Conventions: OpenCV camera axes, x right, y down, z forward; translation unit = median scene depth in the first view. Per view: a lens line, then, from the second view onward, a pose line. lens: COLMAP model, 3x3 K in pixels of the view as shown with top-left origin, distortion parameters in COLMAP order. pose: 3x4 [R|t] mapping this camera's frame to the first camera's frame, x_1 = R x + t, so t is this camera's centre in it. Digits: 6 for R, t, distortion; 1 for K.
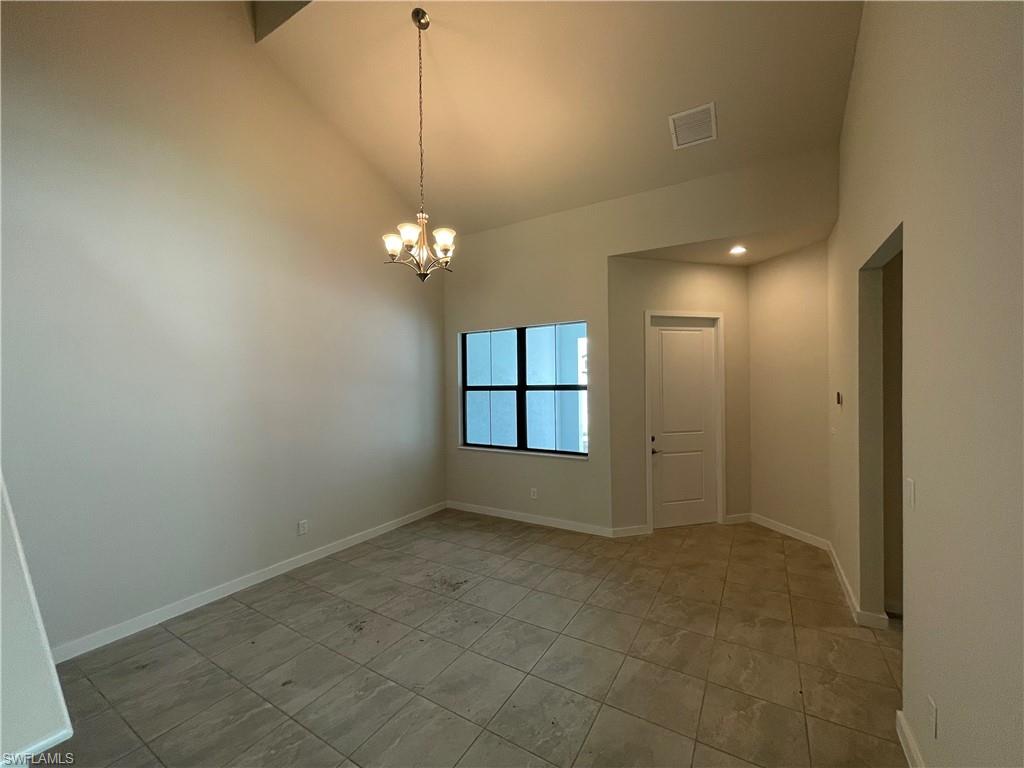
lens RADIAL K [[415.8, 0, 510.0], [0, 415.8, 386.5], [0, 0, 1]] dist [-0.001711, 0.000185]
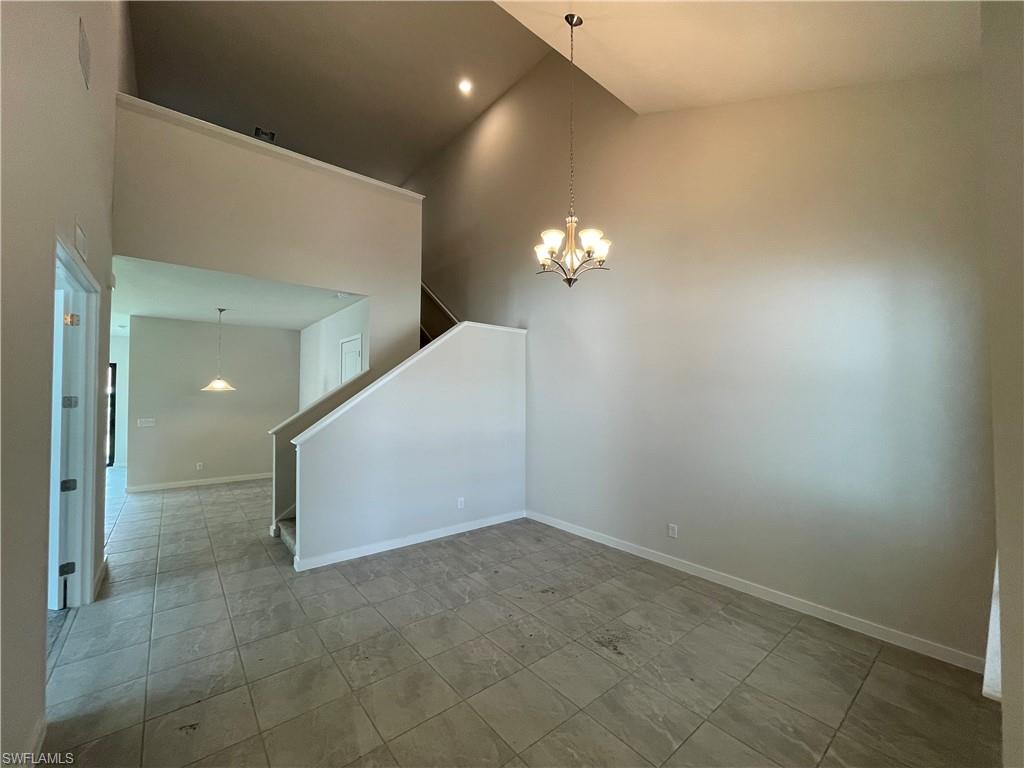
lens RADIAL K [[415.8, 0, 510.0], [0, 415.8, 386.5], [0, 0, 1]] dist [-0.001711, 0.000185]
pose [[-0.329970, -0.009608, -0.943943, 0.697980], [-0.006364, 0.999948, -0.007954, -0.009558], [0.943970, 0.003382, -0.330014, 1.093265]]
